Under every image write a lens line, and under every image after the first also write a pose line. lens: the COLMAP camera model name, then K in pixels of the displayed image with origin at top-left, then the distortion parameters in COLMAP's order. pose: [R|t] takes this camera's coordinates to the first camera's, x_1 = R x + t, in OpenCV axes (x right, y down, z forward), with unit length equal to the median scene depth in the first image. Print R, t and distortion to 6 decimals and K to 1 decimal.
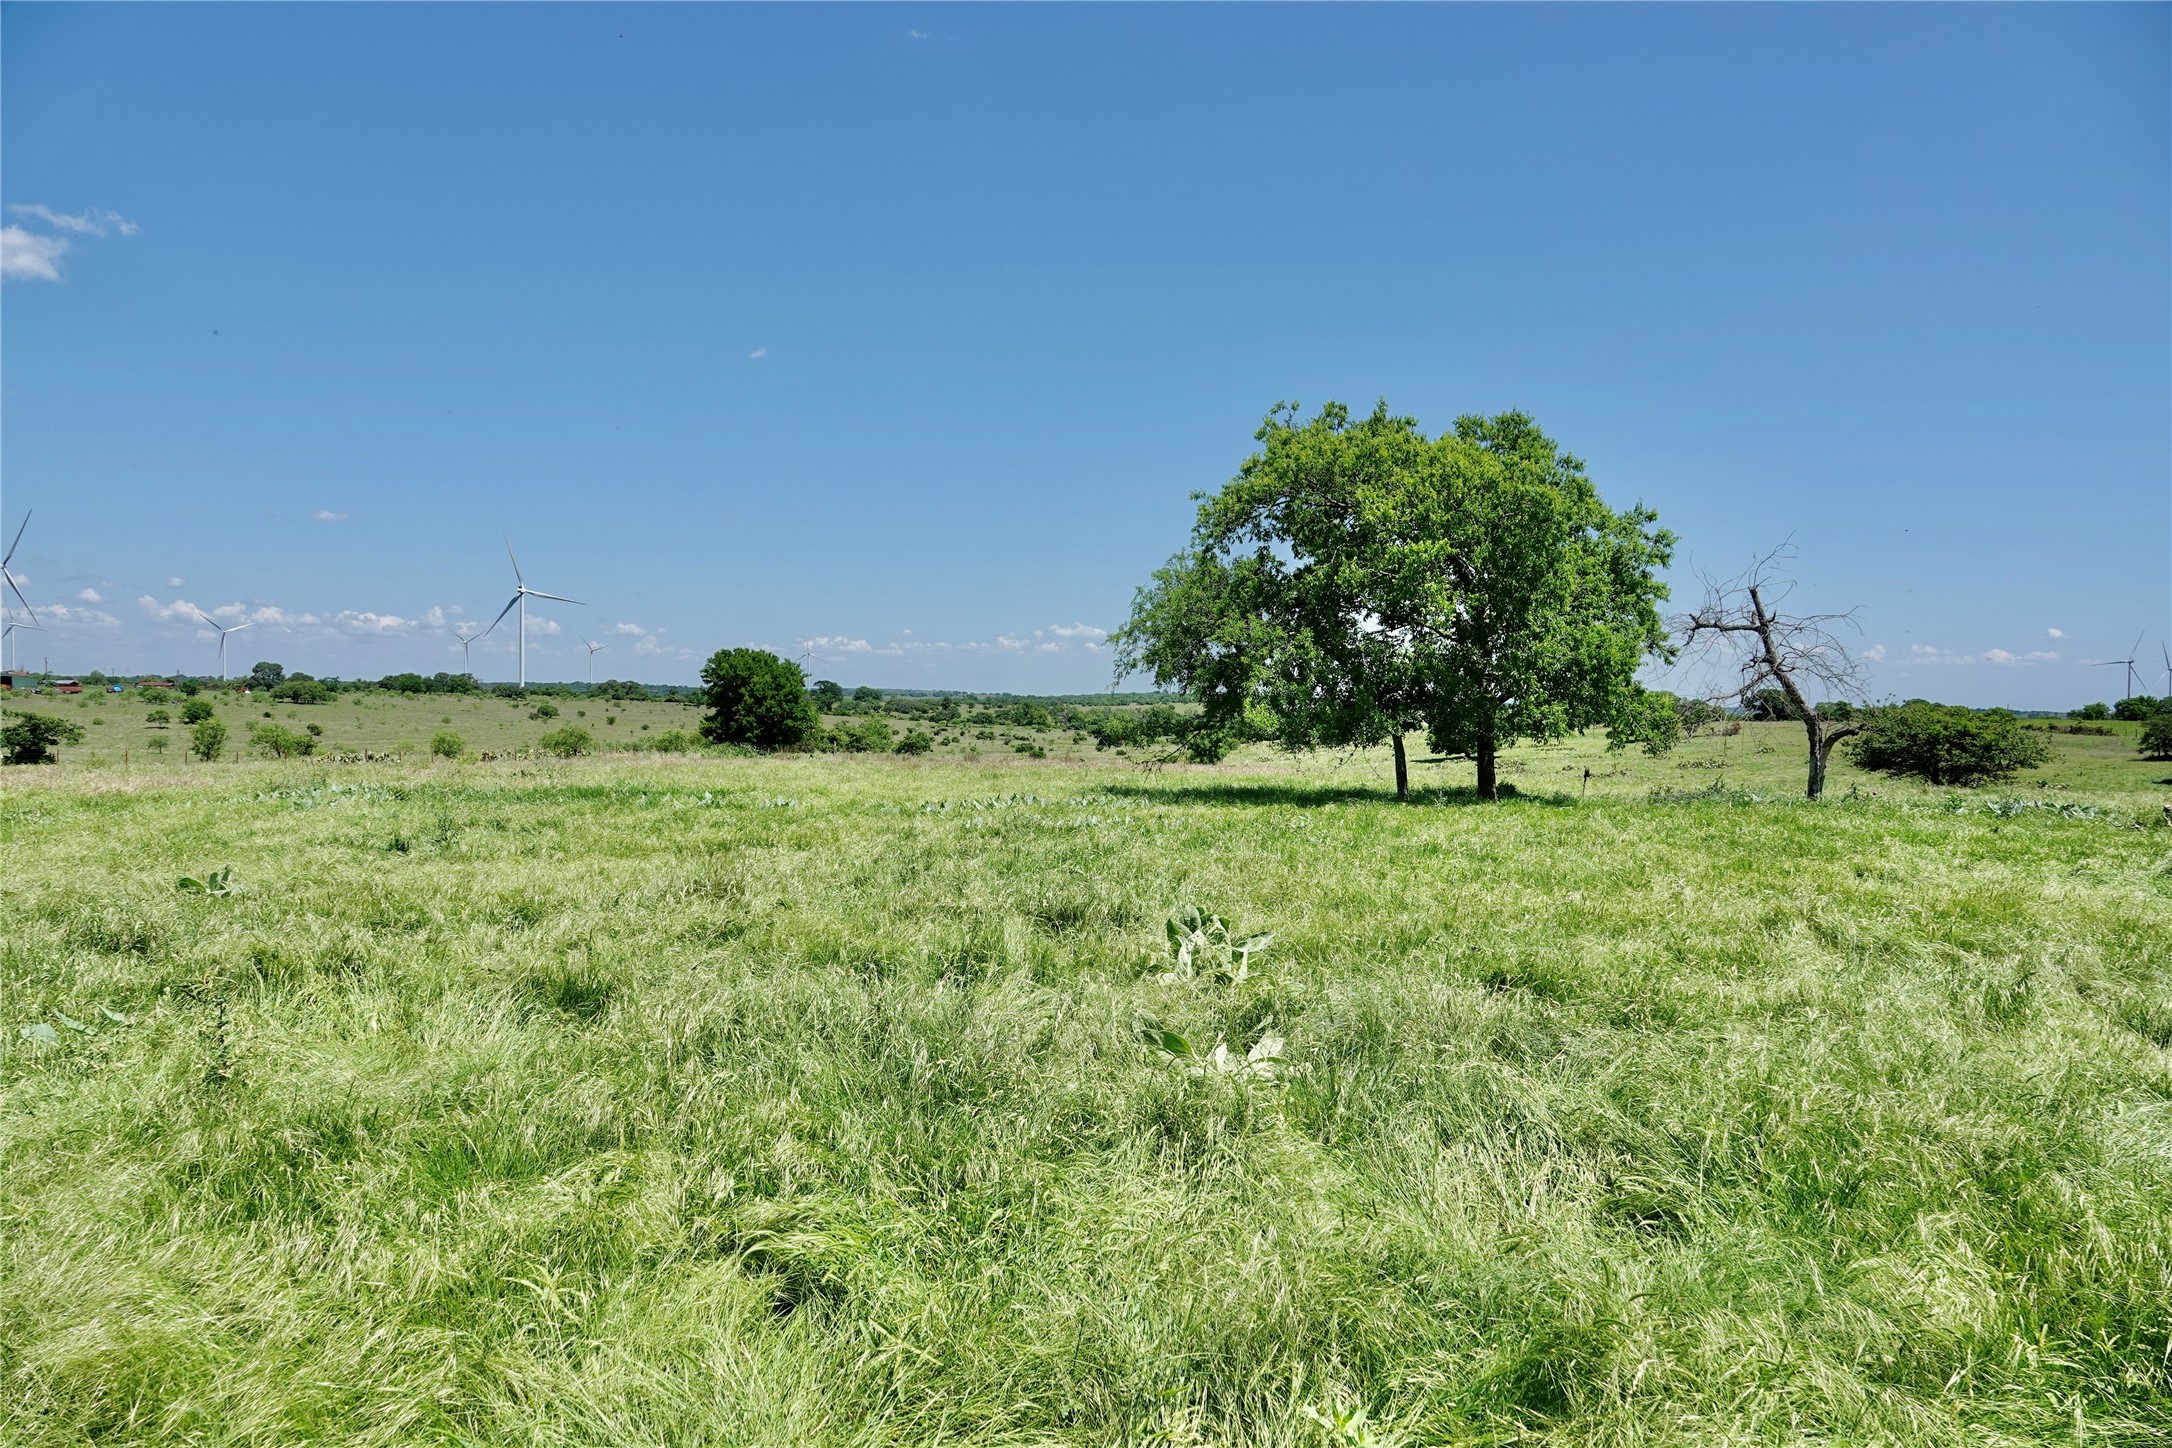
lens RADIAL K [[1480.7, 0, 1086.0], [0, 1480.7, 724.0], [0, 0, 1]] dist [-0.007340, 0.001535]
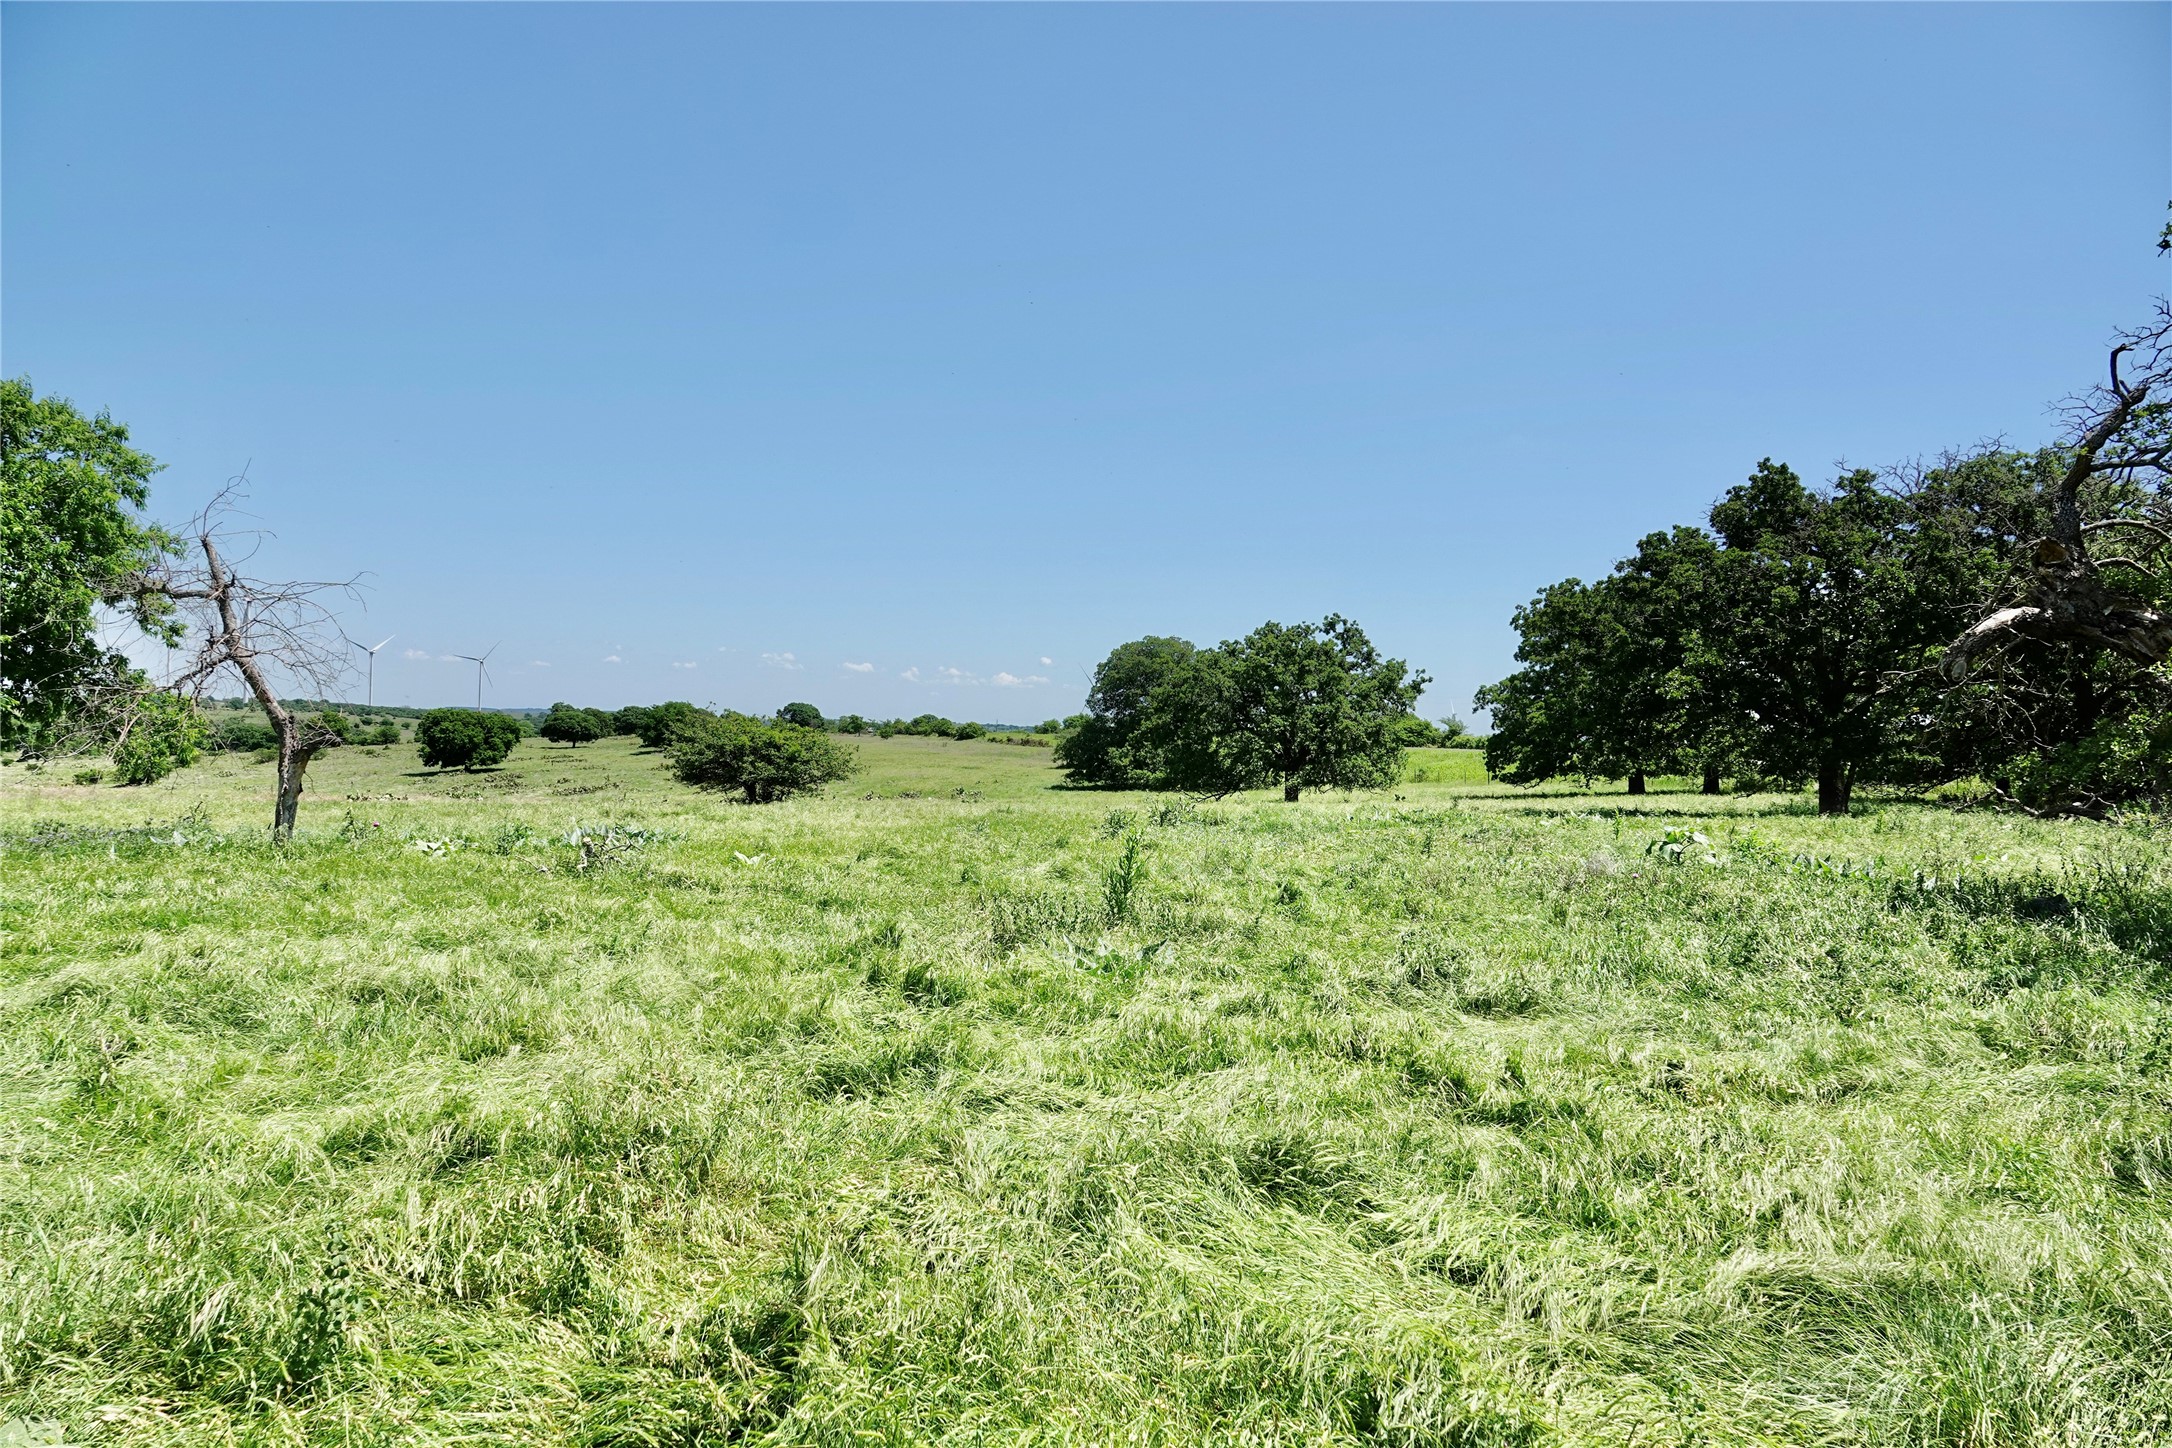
lens RADIAL K [[1480.7, 0, 1086.0], [0, 1480.7, 724.0], [0, 0, 1]] dist [-0.007340, 0.001535]
pose [[0.821358, 0.009623, 0.570332, 0.218853], [-0.005364, 0.999944, -0.009146, 0.000759], [-0.570388, 0.004453, 0.821364, 0.098598]]
